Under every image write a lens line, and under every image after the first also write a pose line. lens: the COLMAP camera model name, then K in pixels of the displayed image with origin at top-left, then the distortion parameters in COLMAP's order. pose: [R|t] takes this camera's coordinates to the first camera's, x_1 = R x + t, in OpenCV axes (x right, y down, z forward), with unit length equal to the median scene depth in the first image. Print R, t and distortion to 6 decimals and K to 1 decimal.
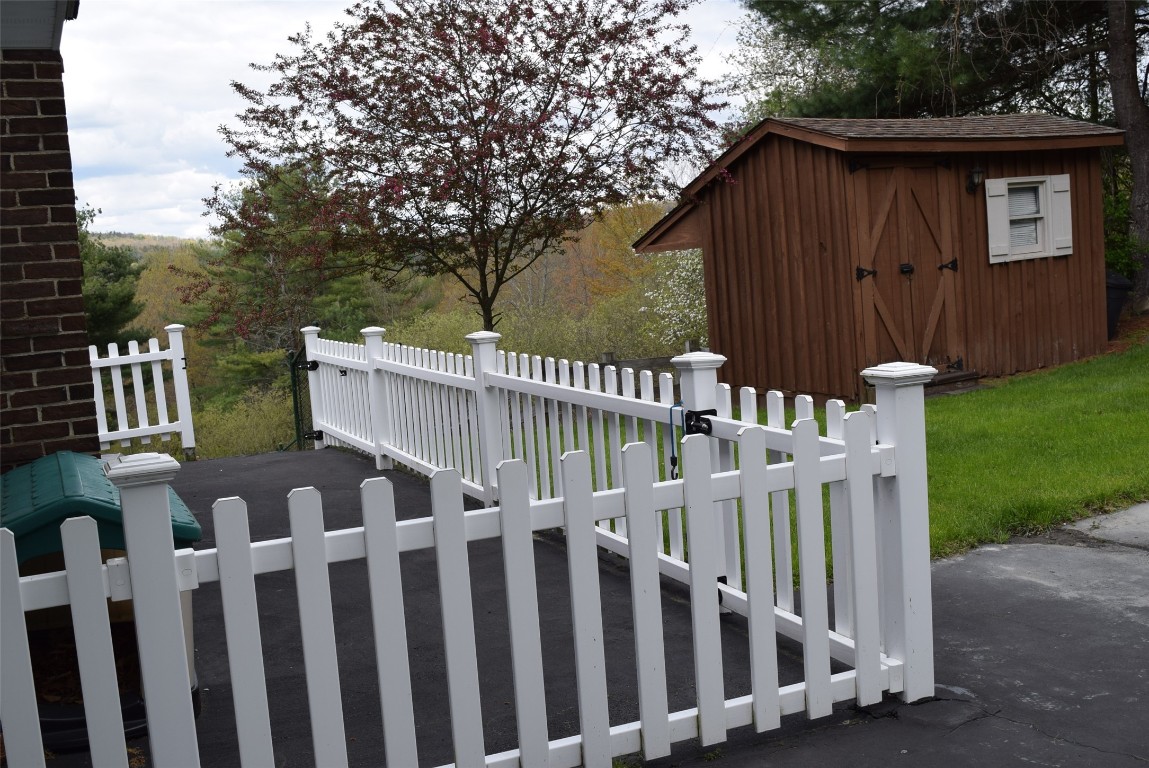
lens RADIAL K [[1264.7, 0, 574.5], [0, 1264.7, 384.0], [0, 0, 1]] dist [-0.004881, -0.007020]
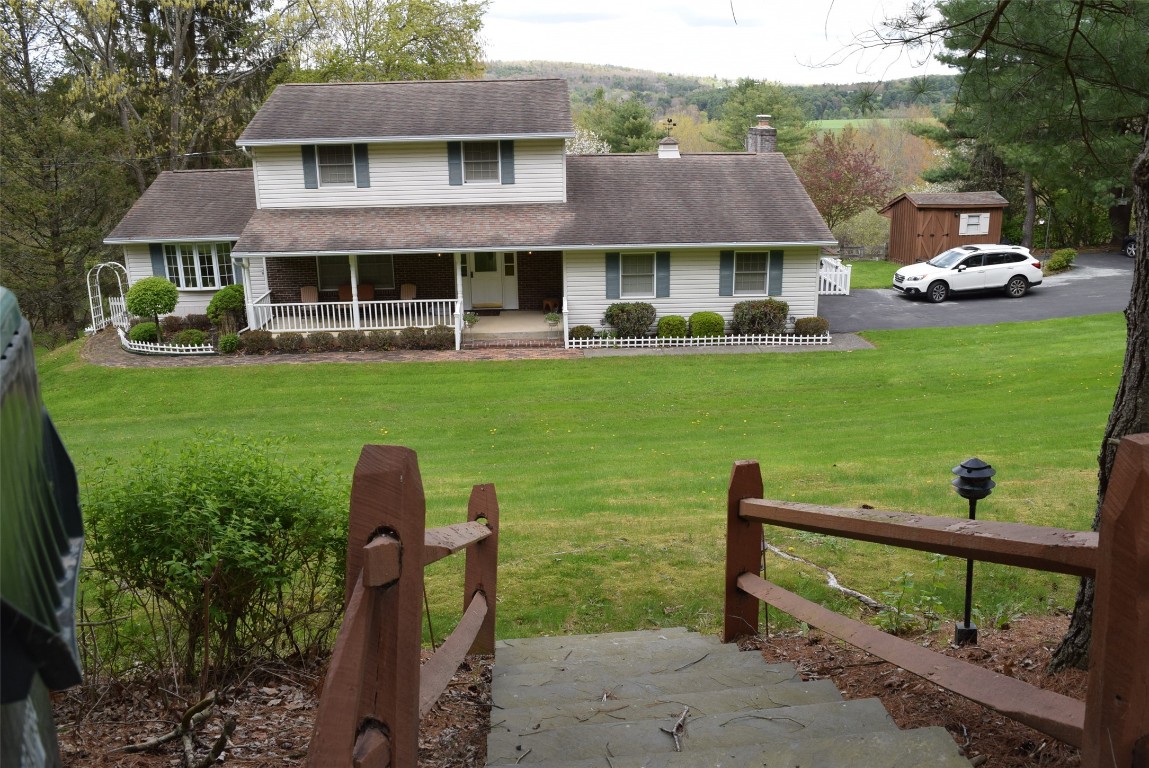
lens RADIAL K [[898.5, 0, 574.5], [0, 898.5, 384.0], [0, 0, 1]] dist [-0.086873, 0.005272]
pose [[0.923180, 0.171759, -0.343858, 0.265292], [-0.097565, 0.970018, 0.222588, -0.149934], [0.371780, -0.171940, 0.912259, -2.148630]]
